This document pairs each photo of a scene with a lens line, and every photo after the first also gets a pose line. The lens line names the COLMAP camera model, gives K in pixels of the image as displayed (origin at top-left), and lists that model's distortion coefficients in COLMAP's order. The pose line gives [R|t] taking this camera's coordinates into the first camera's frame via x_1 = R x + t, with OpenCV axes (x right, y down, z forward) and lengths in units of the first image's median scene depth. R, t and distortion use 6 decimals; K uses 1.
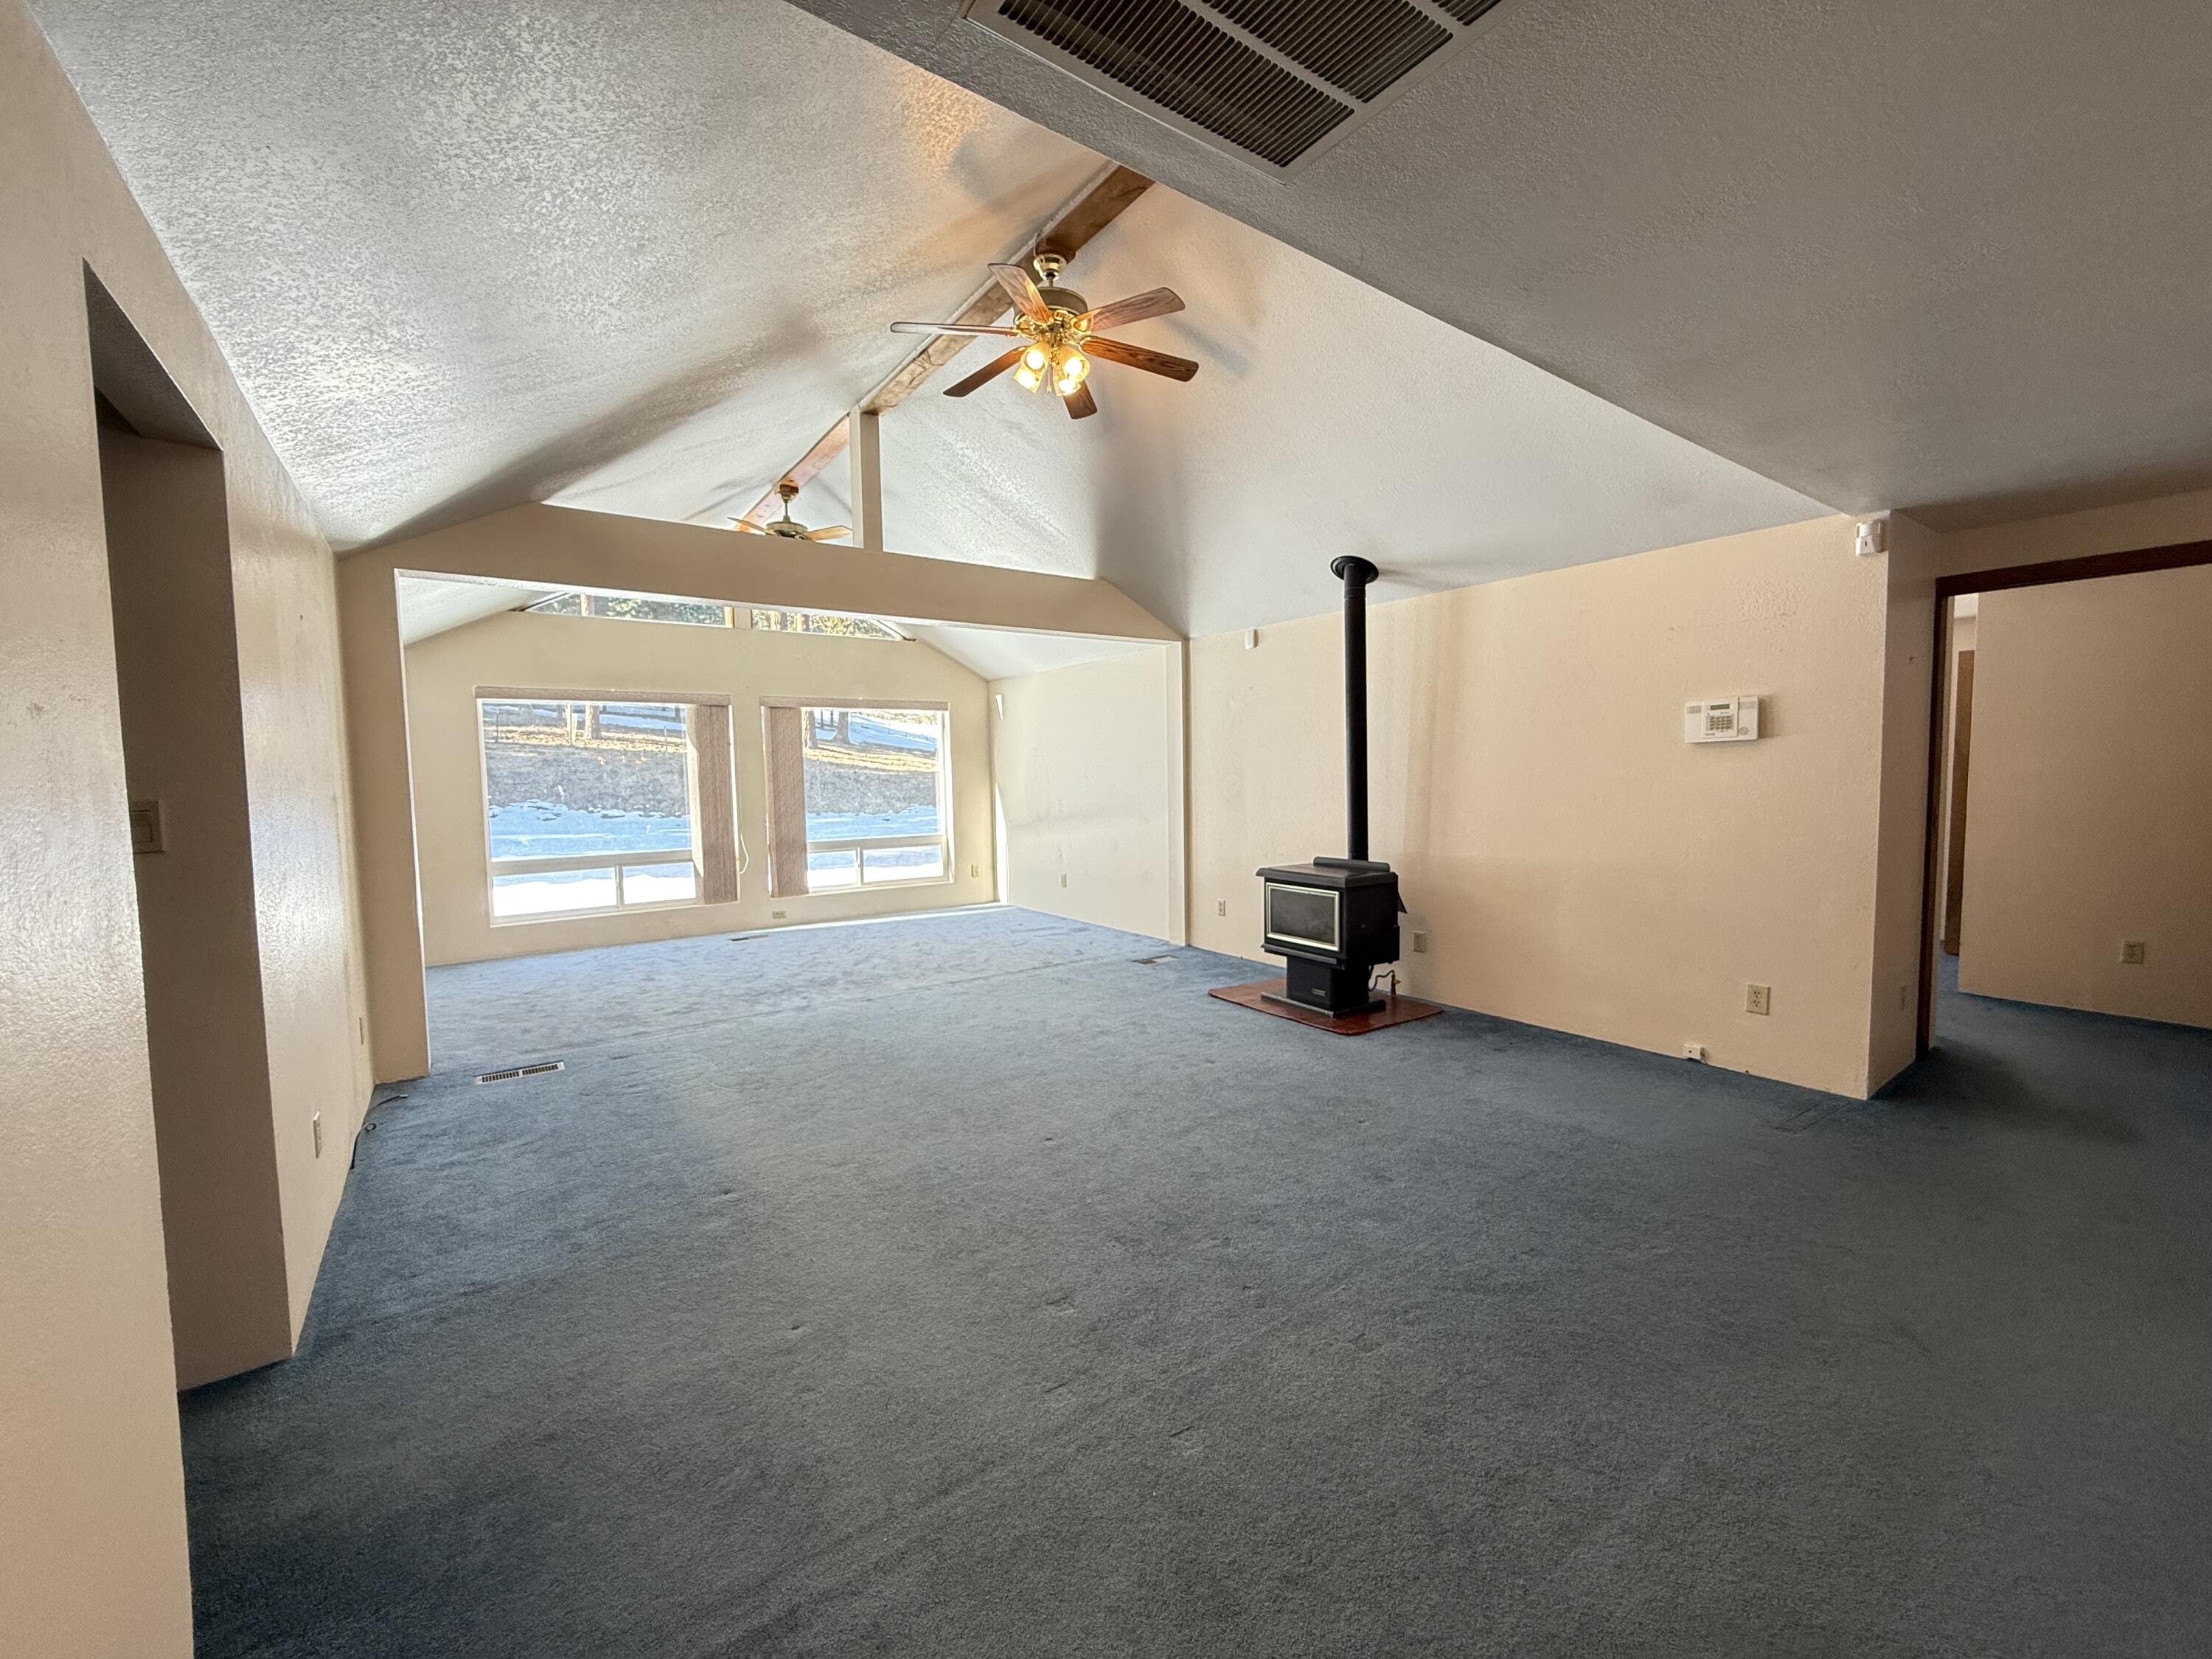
lens RADIAL K [[877.2, 0, 1113.8], [0, 877.2, 830.5], [0, 0, 1]] dist [0.000216, -0.000037]
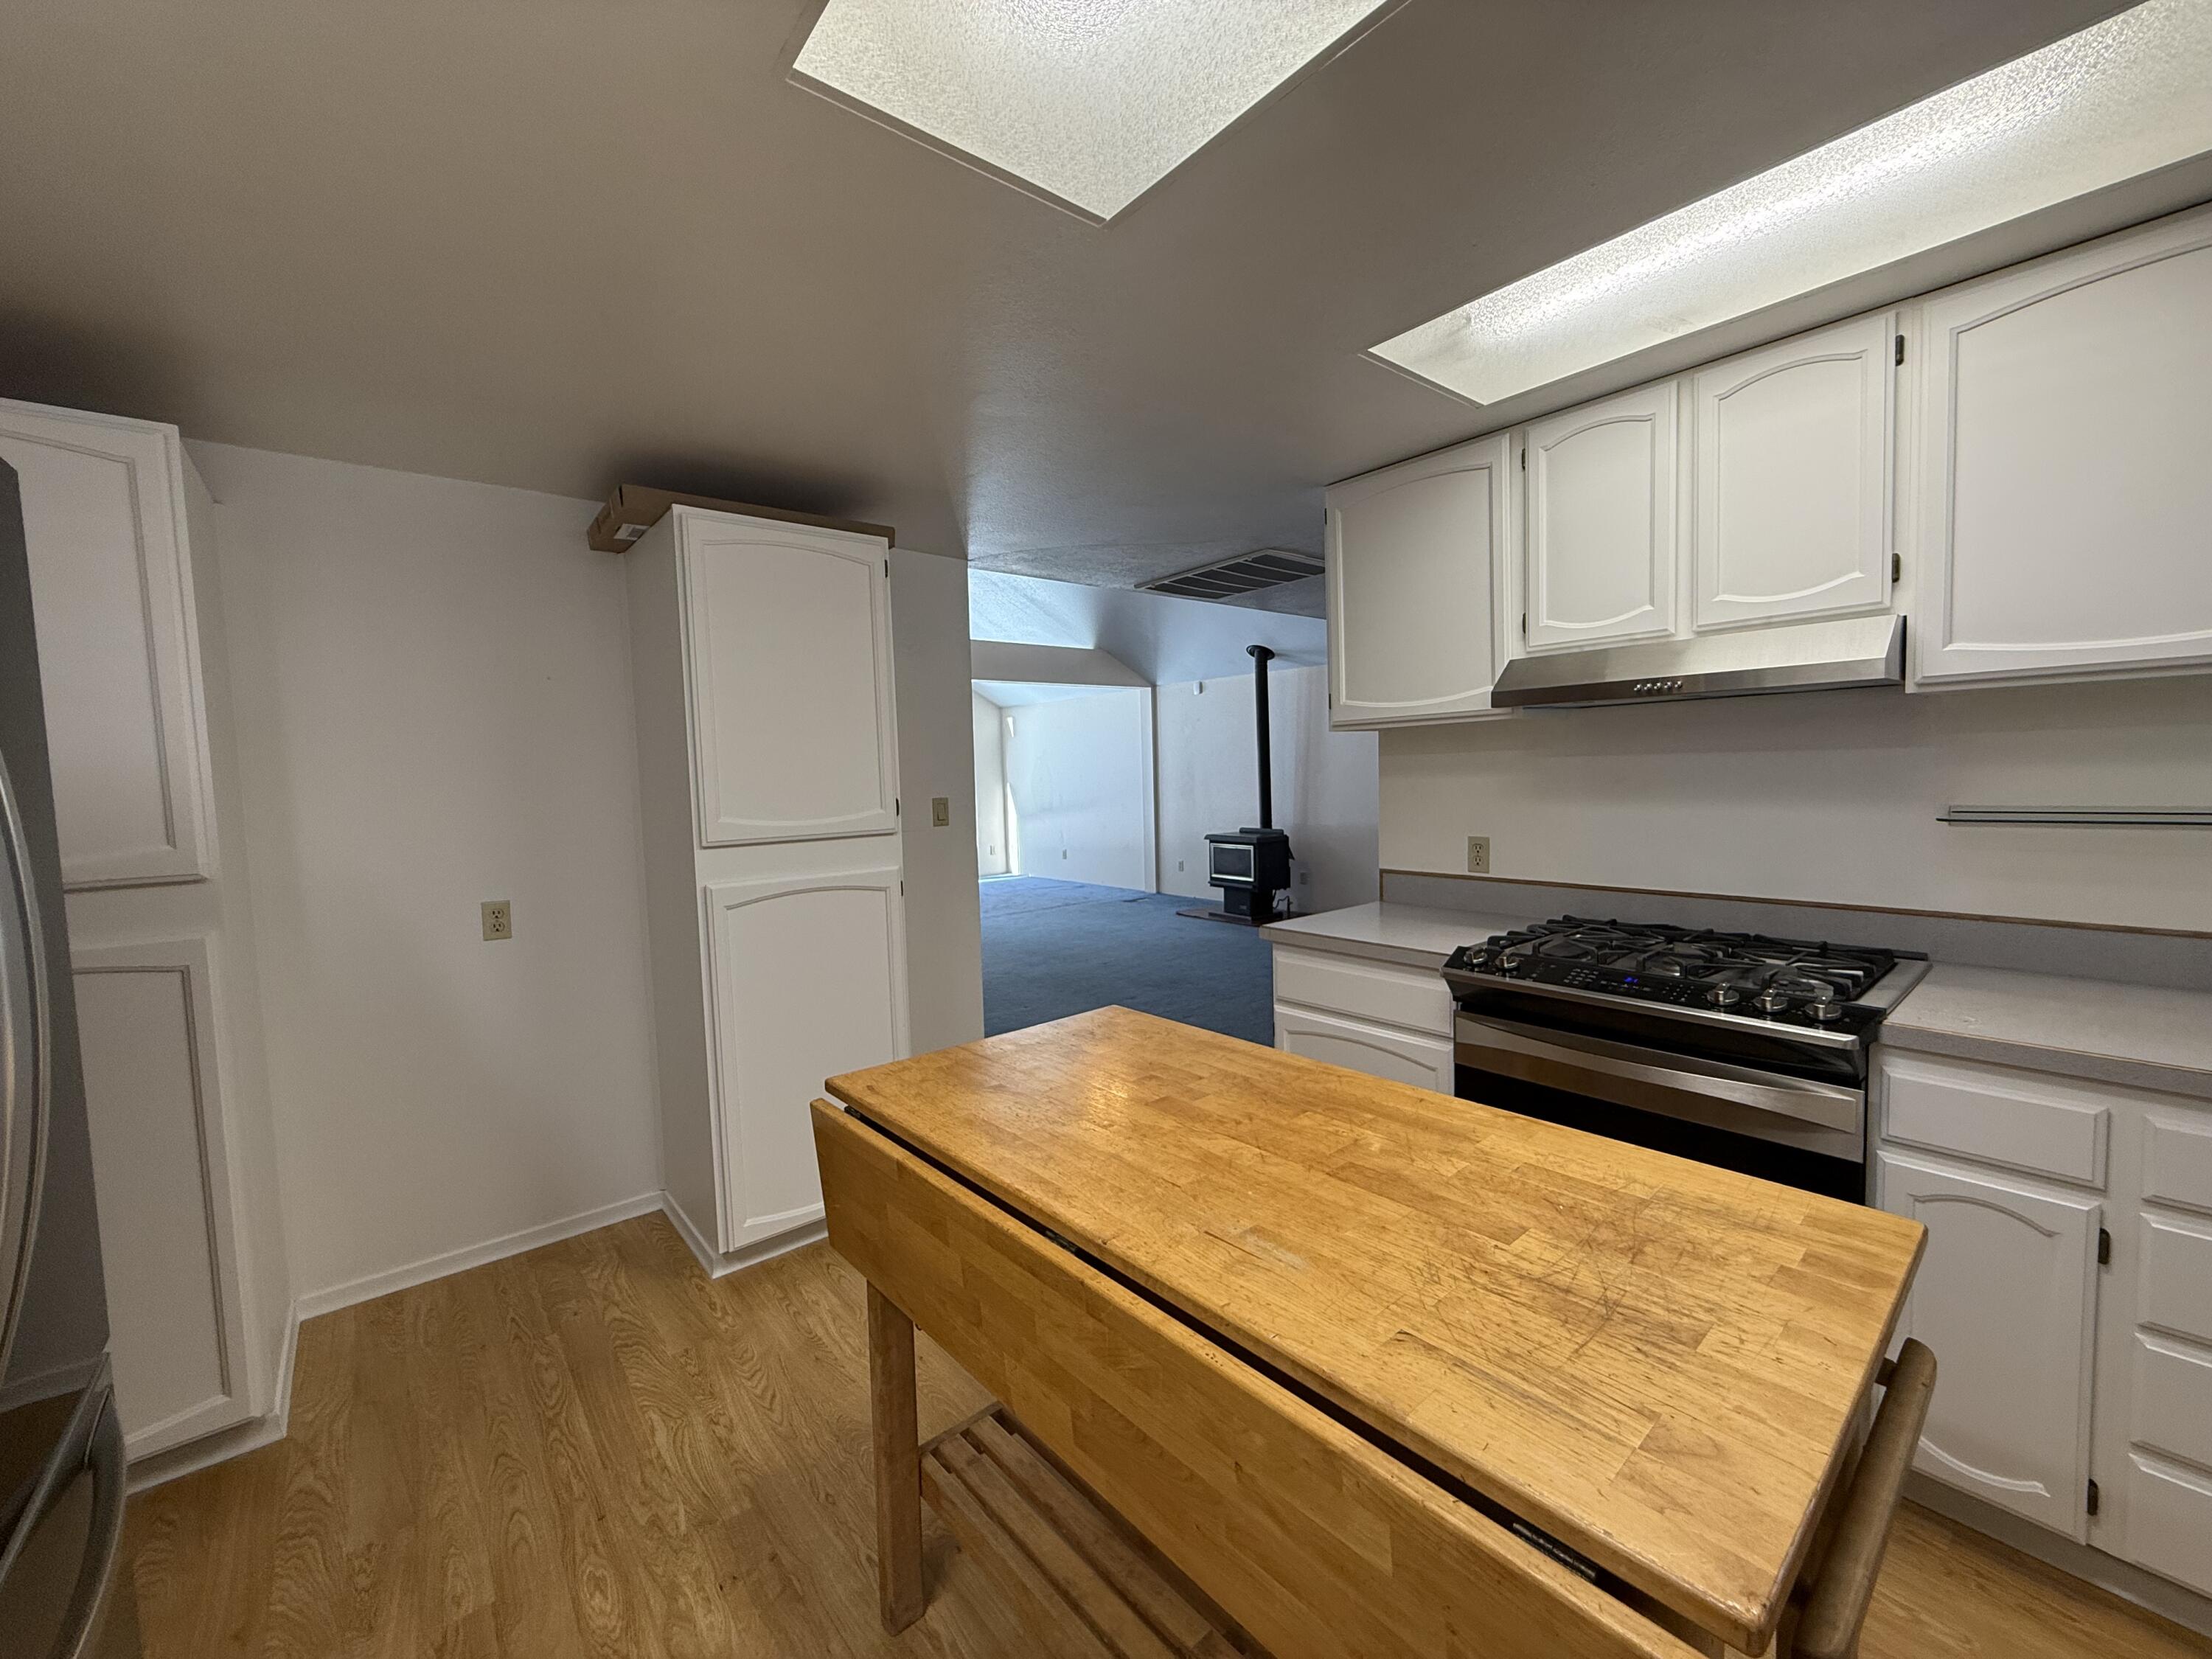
lens RADIAL K [[877.2, 0, 1104.4], [0, 877.2, 828.4], [0, 0, 1]] dist [0.000216, -0.000037]
pose [[0.998259, -0.016150, 0.056726, -0.114475], [0.016126, 0.999870, 0.000889, 0.026885], [-0.056733, 0.000028, 0.998389, -0.614343]]
